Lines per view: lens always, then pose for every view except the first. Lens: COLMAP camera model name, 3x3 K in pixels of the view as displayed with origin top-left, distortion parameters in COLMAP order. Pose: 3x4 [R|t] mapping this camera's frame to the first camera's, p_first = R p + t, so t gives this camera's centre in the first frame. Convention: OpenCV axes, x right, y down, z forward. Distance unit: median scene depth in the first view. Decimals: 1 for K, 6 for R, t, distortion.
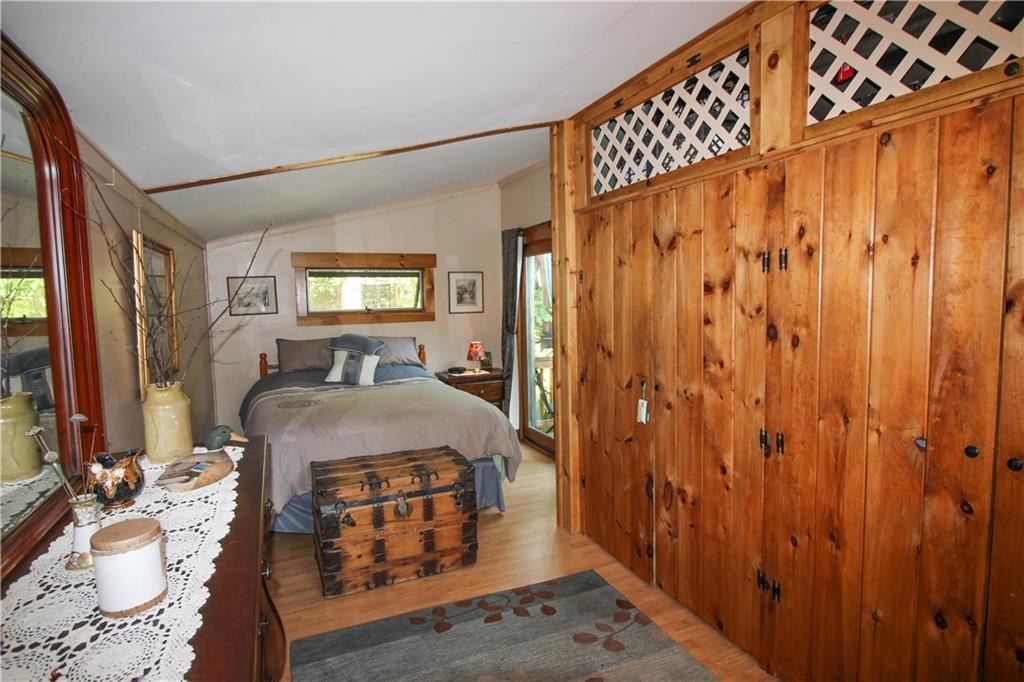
lens RADIAL K [[556.1, 0, 512.4], [0, 556.1, 342.7], [0, 0, 1]] dist [-0.001671, -0.000934]
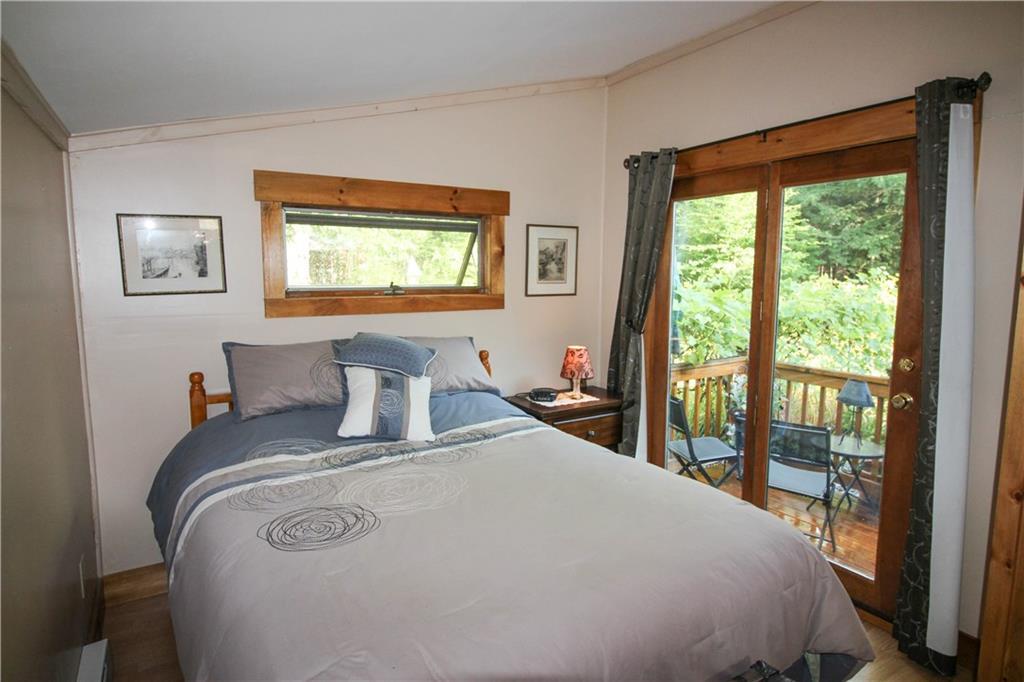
lens RADIAL K [[586.4, 0, 508.6], [0, 586.4, 337.6], [0, 0, 1]] dist [0.004281, 0.000641]
pose [[0.992500, 0.009843, 0.121850, -0.234835], [-0.013282, 0.999535, 0.027450, -0.029525], [-0.121524, -0.028863, 0.992169, 0.444669]]
